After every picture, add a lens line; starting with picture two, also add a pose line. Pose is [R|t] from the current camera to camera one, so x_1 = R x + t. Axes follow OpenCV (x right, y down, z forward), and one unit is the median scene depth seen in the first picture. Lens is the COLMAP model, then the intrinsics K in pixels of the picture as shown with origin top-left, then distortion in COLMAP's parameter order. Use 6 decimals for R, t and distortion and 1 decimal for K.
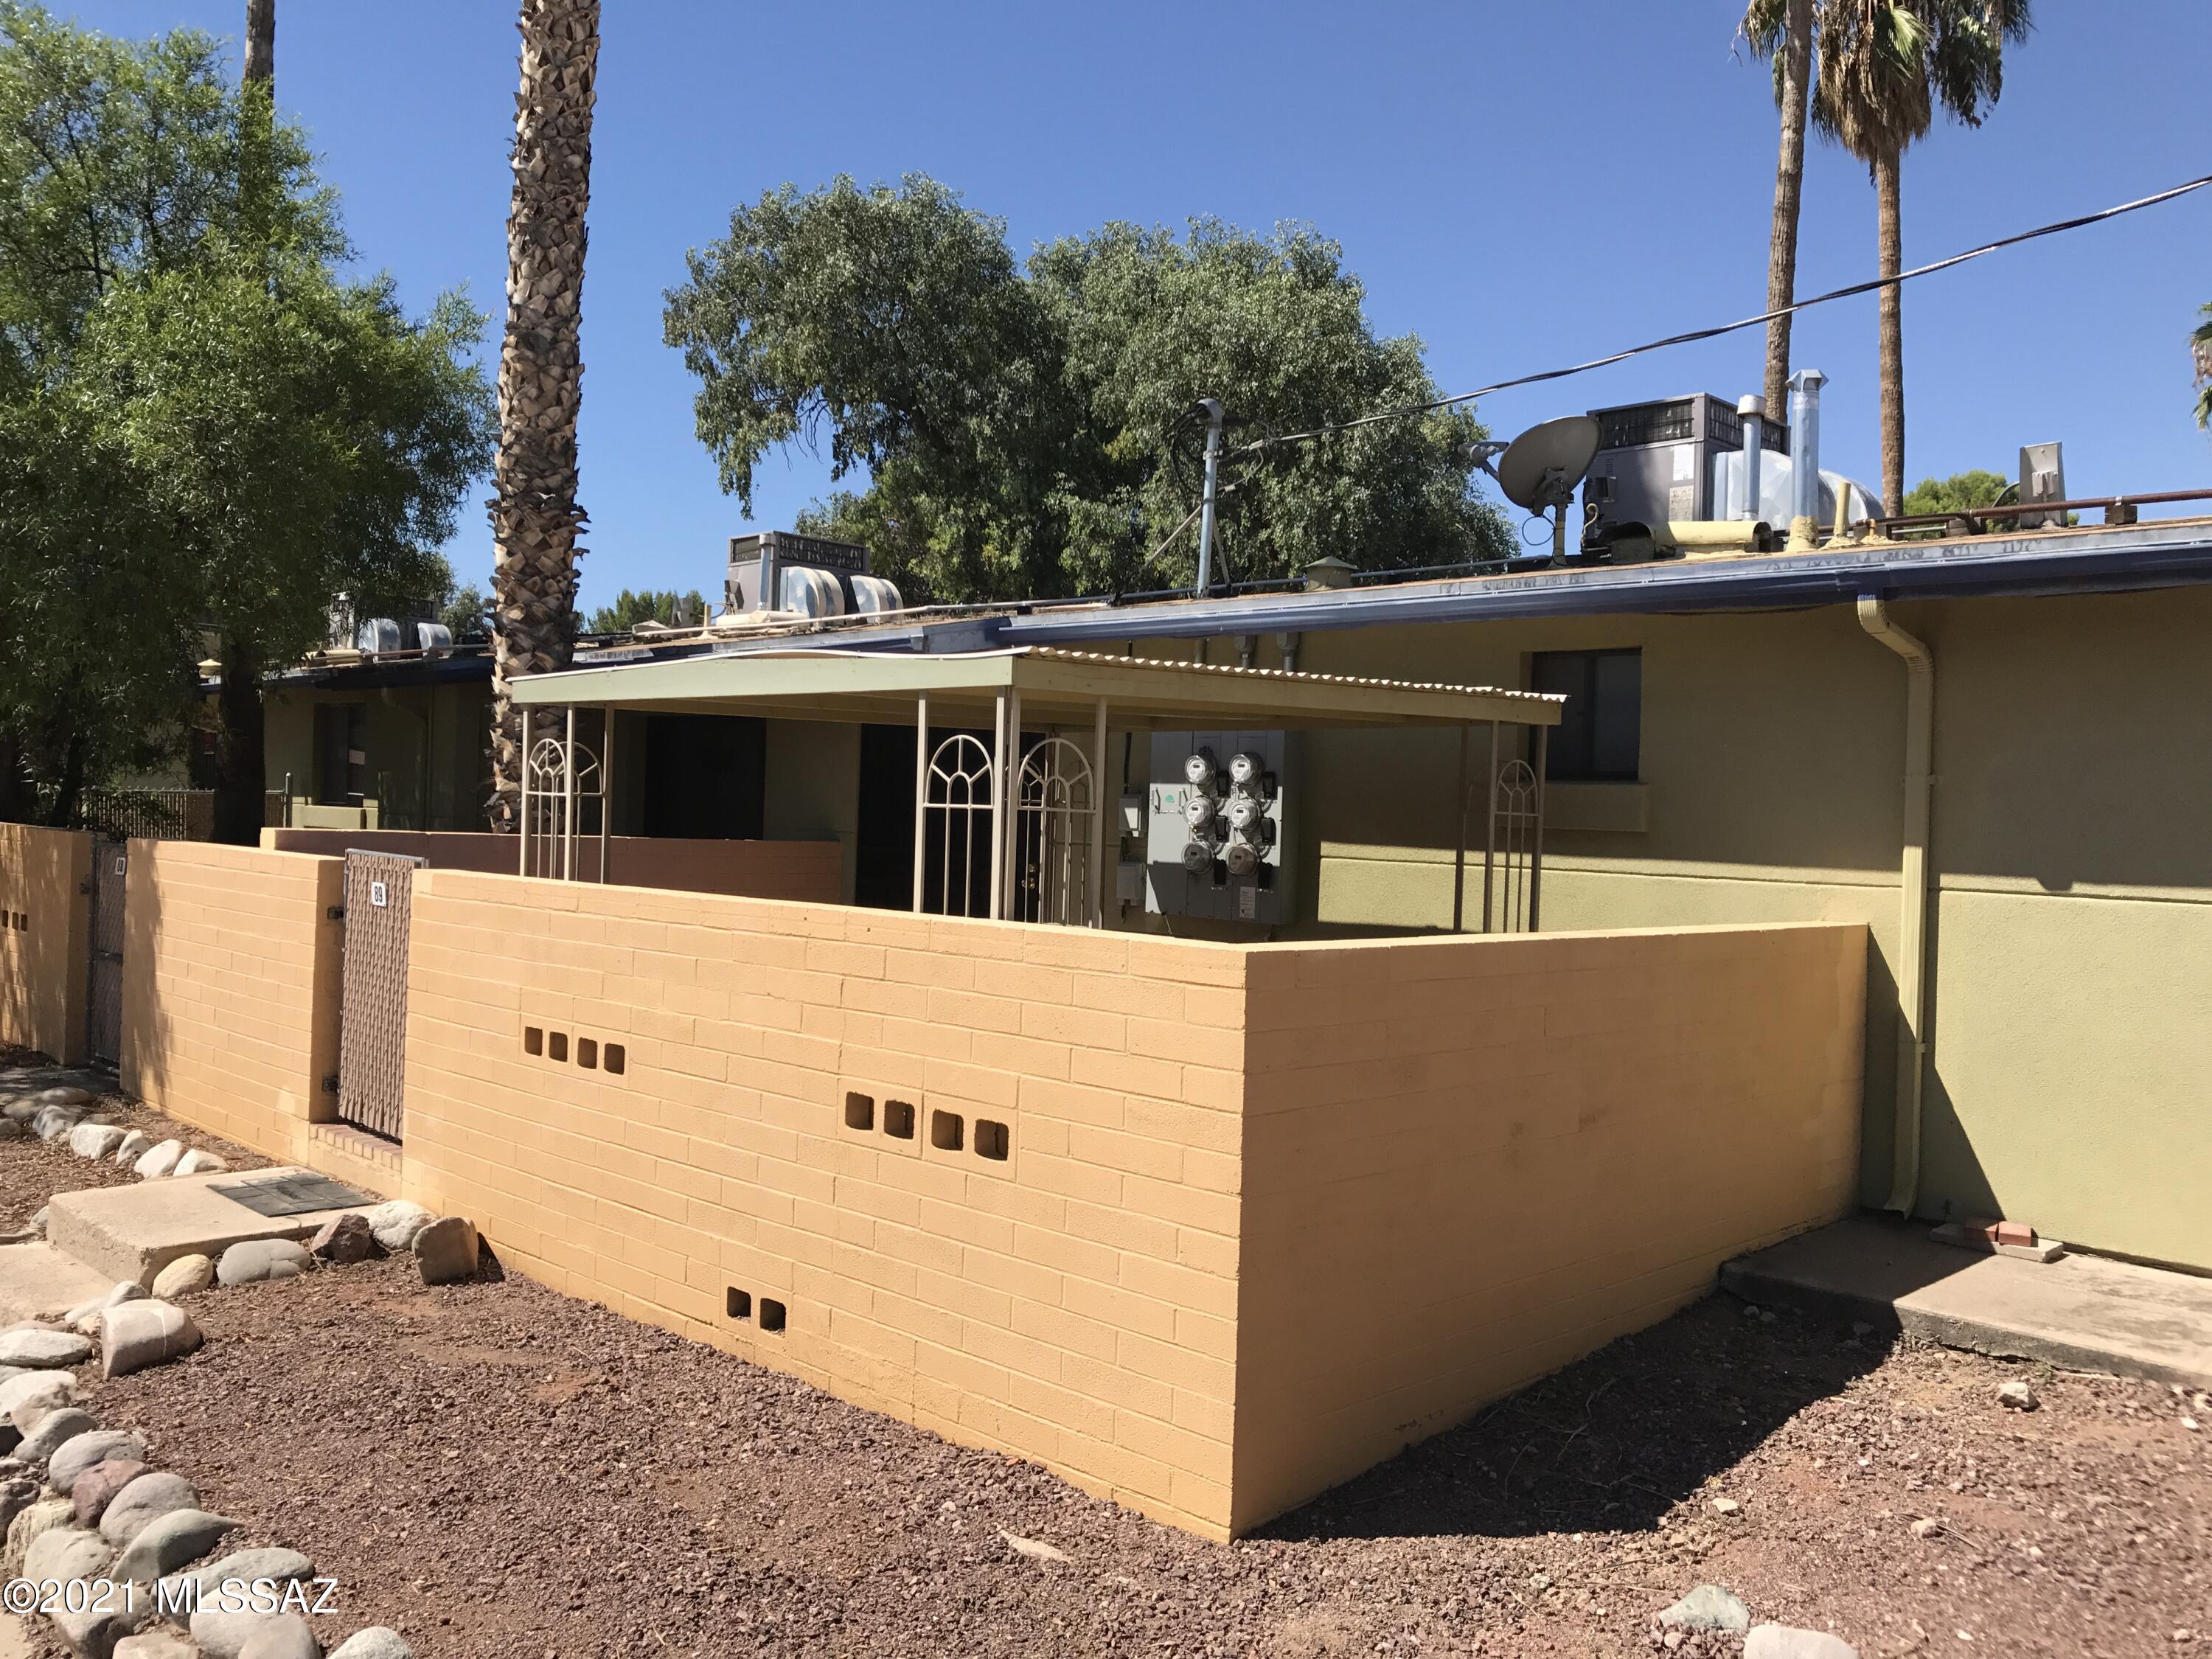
lens RADIAL K [[1837.0, 0, 1098.5], [0, 1837.0, 830.8], [0, 0, 1]] dist [0.049076, -0.050258]
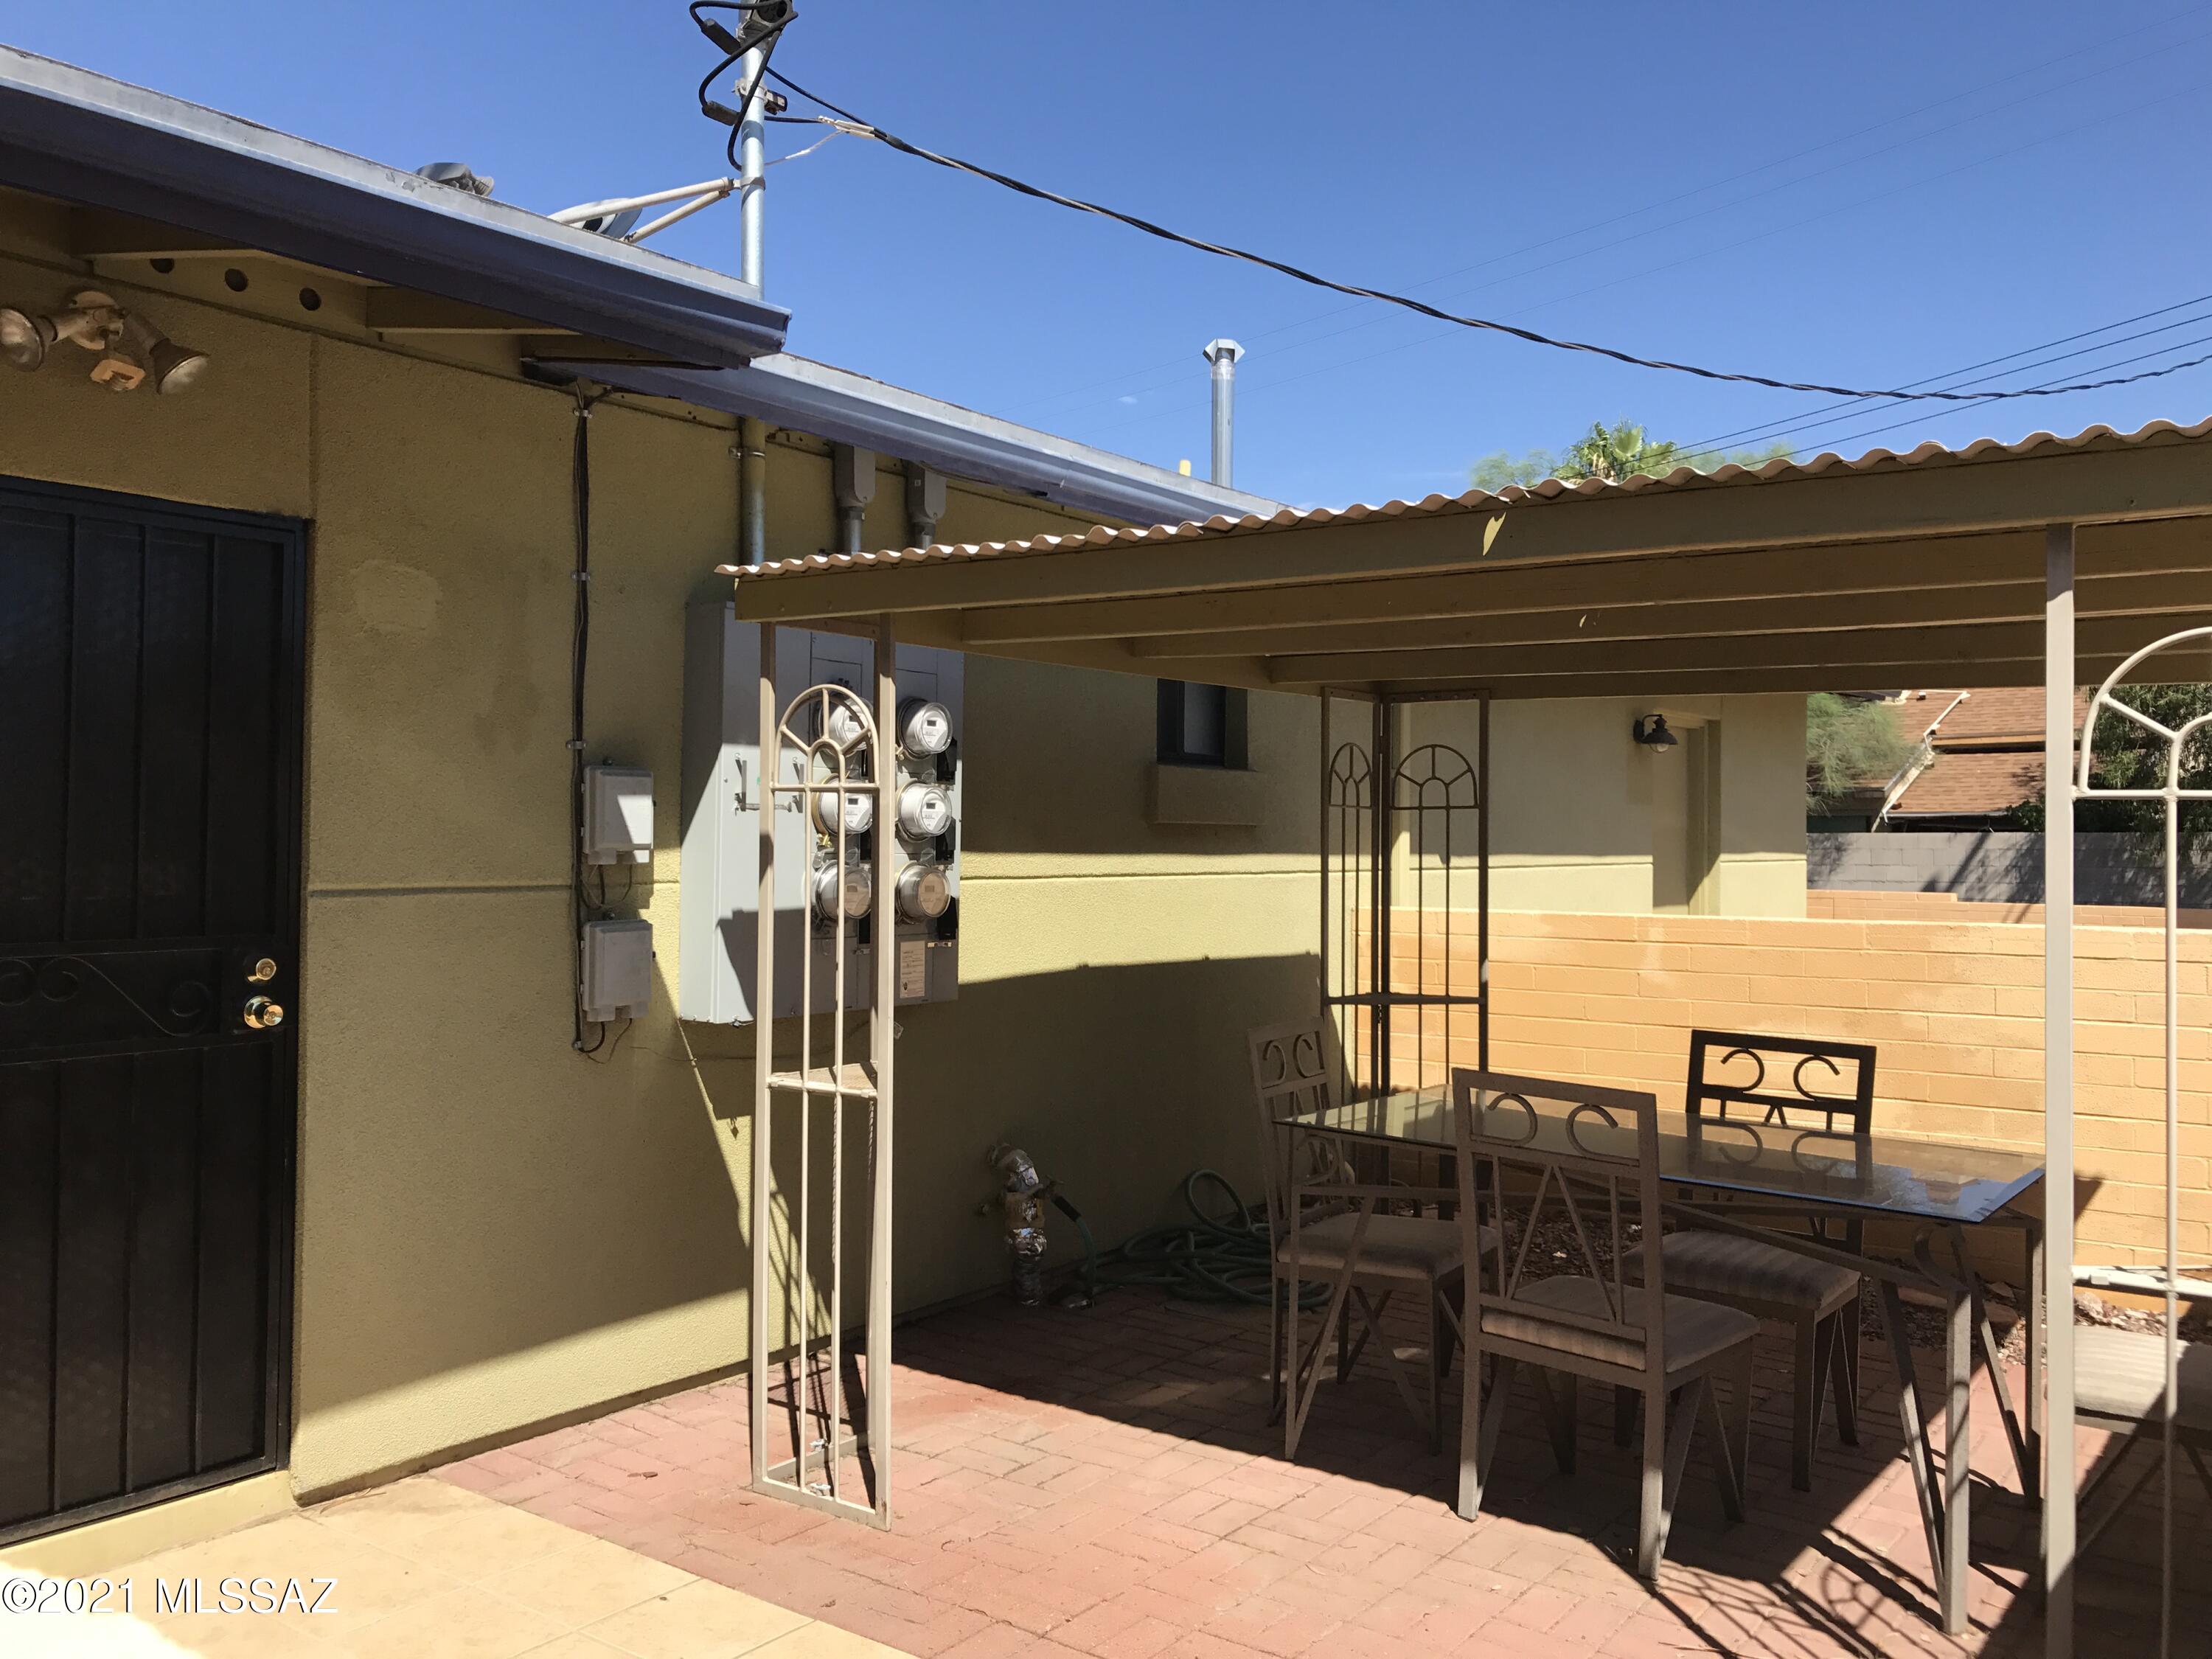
lens RADIAL K [[1837.0, 0, 1099.4], [0, 1837.0, 822.1], [0, 0, 1]] dist [0.049076, -0.050258]
pose [[-0.124451, -0.027535, 0.991844, -0.465917], [0.001487, 0.999609, 0.027937, -0.020527], [-0.992225, 0.004952, -0.124362, 1.000975]]
